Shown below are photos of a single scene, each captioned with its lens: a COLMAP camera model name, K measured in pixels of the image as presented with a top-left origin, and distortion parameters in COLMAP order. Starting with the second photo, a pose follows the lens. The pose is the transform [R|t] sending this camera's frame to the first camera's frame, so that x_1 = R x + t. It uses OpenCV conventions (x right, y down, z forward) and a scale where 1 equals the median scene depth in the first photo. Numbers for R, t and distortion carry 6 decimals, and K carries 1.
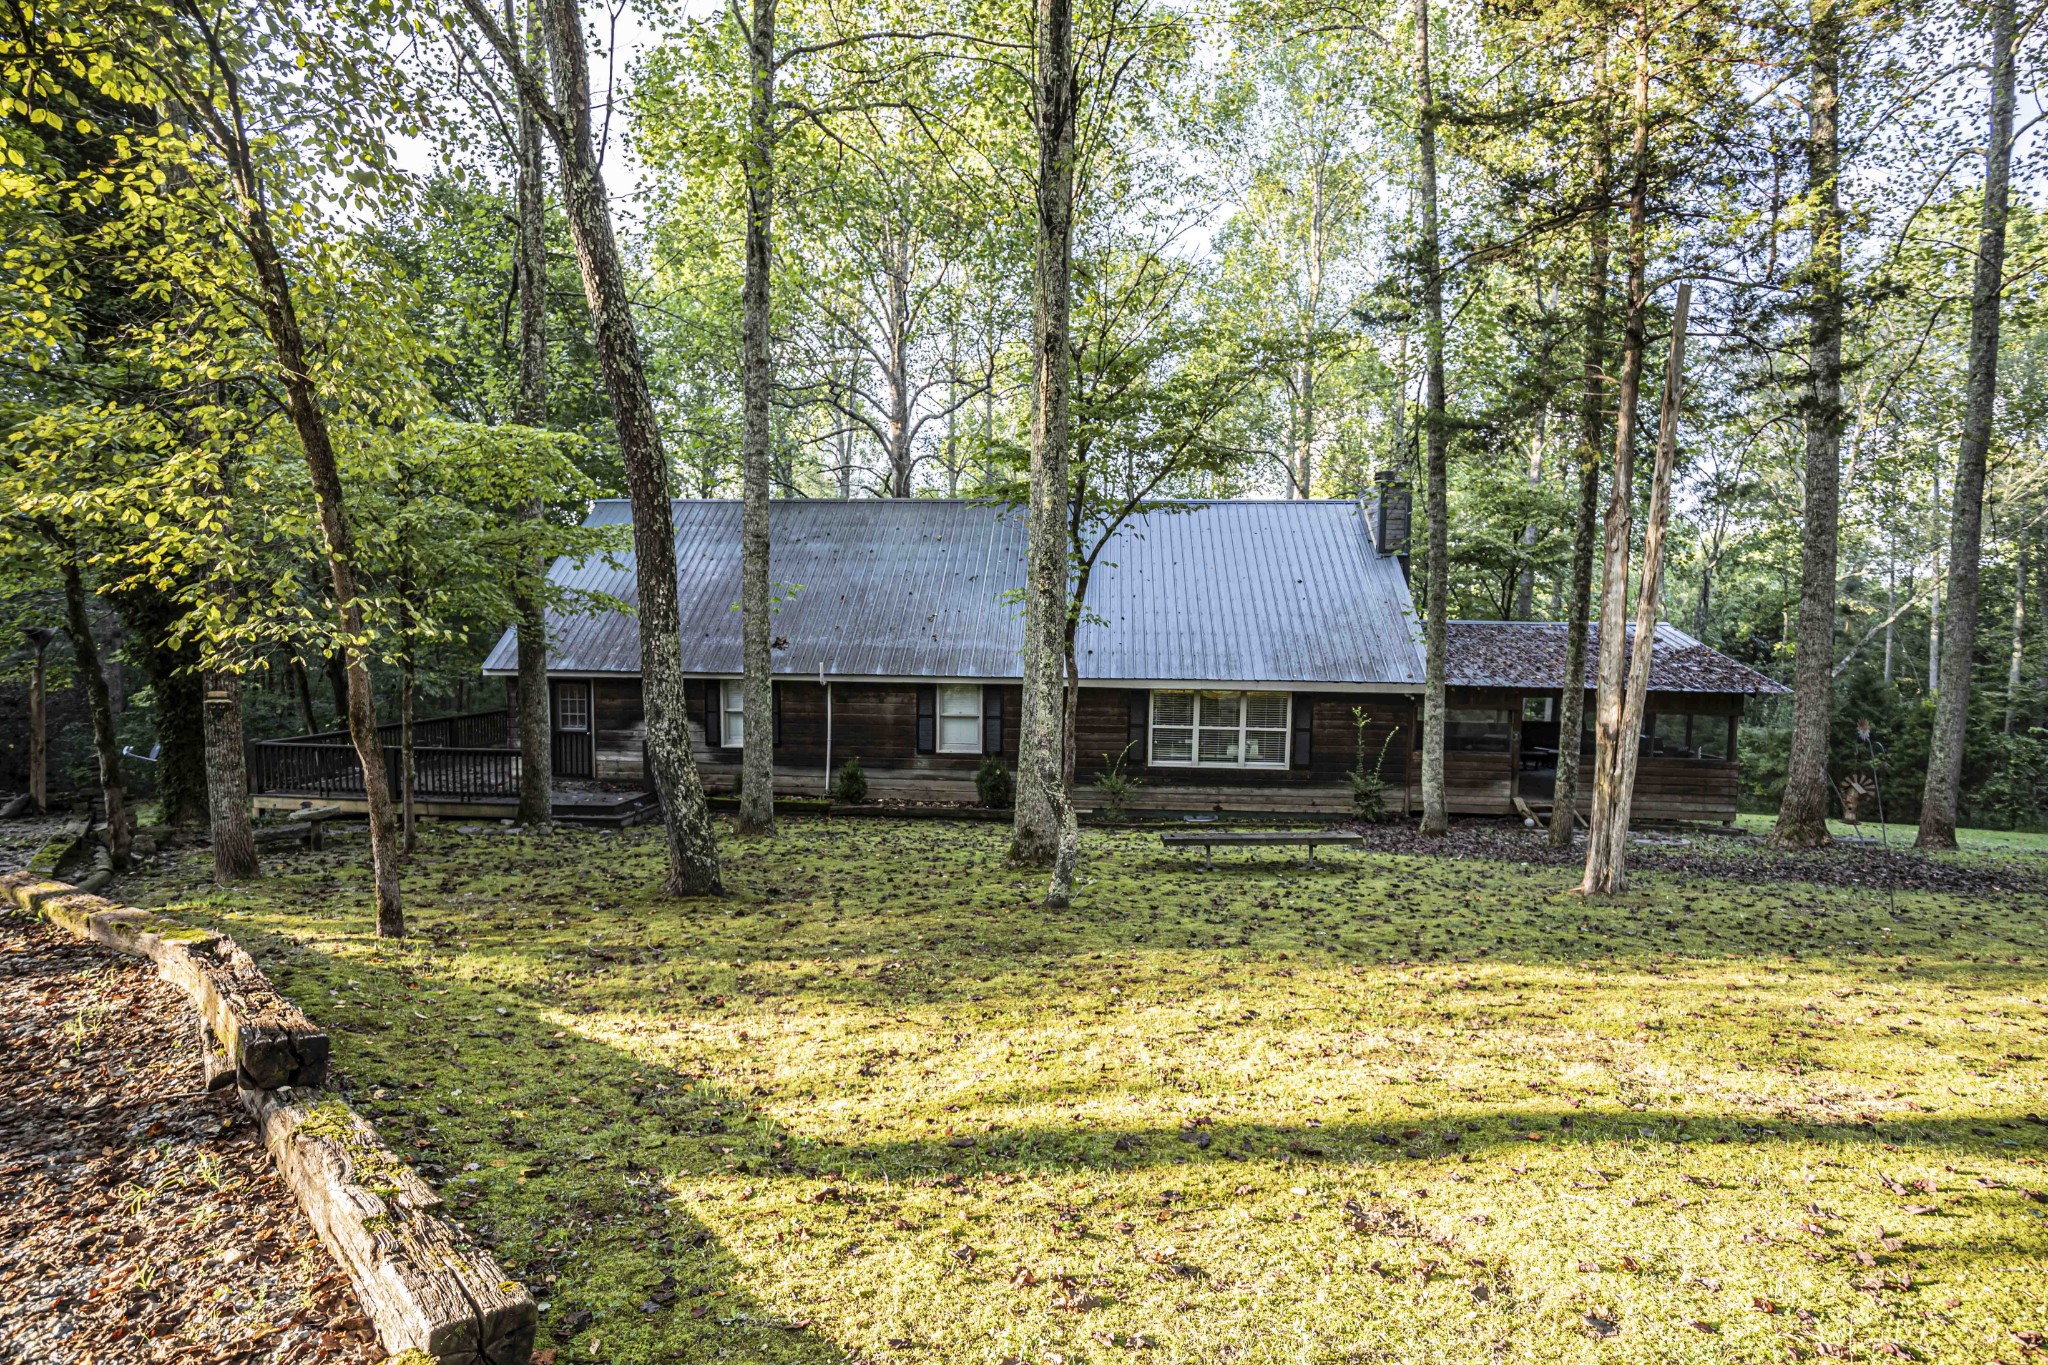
lens RADIAL K [[935.6, 0, 1039.9], [0, 935.6, 696.9], [0, 0, 1]] dist [-0.037840, 0.008088]
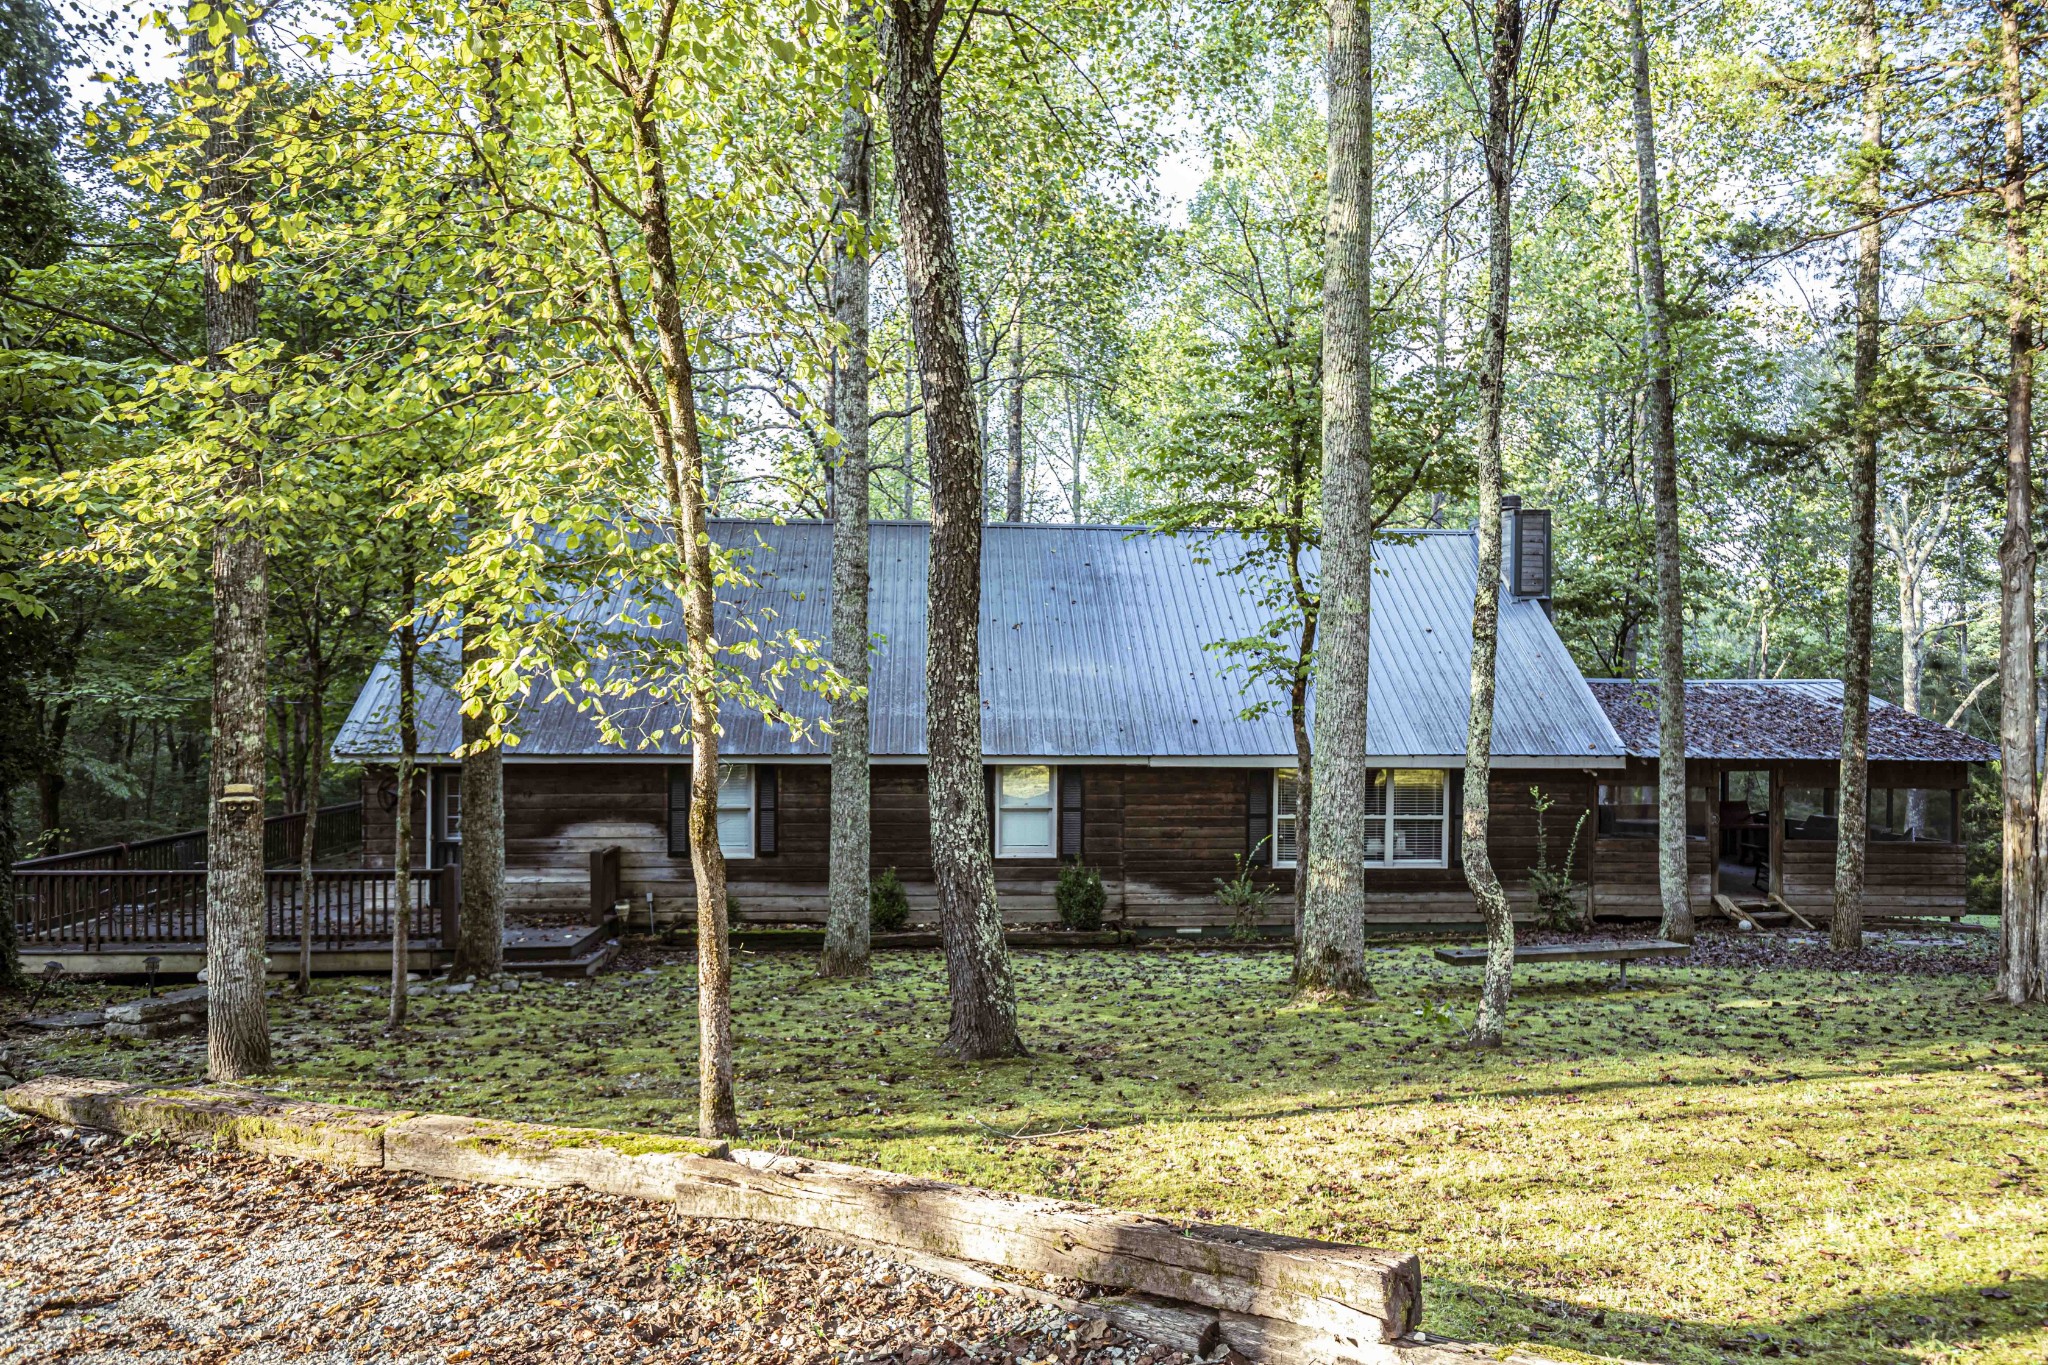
lens RADIAL K [[1229.6, 0, 1025.9], [0, 1229.6, 708.4], [0, 0, 1]] dist [-0.003922, -0.000833]
pose [[0.987817, -0.007231, 0.155450, -0.250538], [0.017185, 0.997879, -0.062784, 0.002323], [-0.154667, 0.064691, 0.985847, 0.021213]]
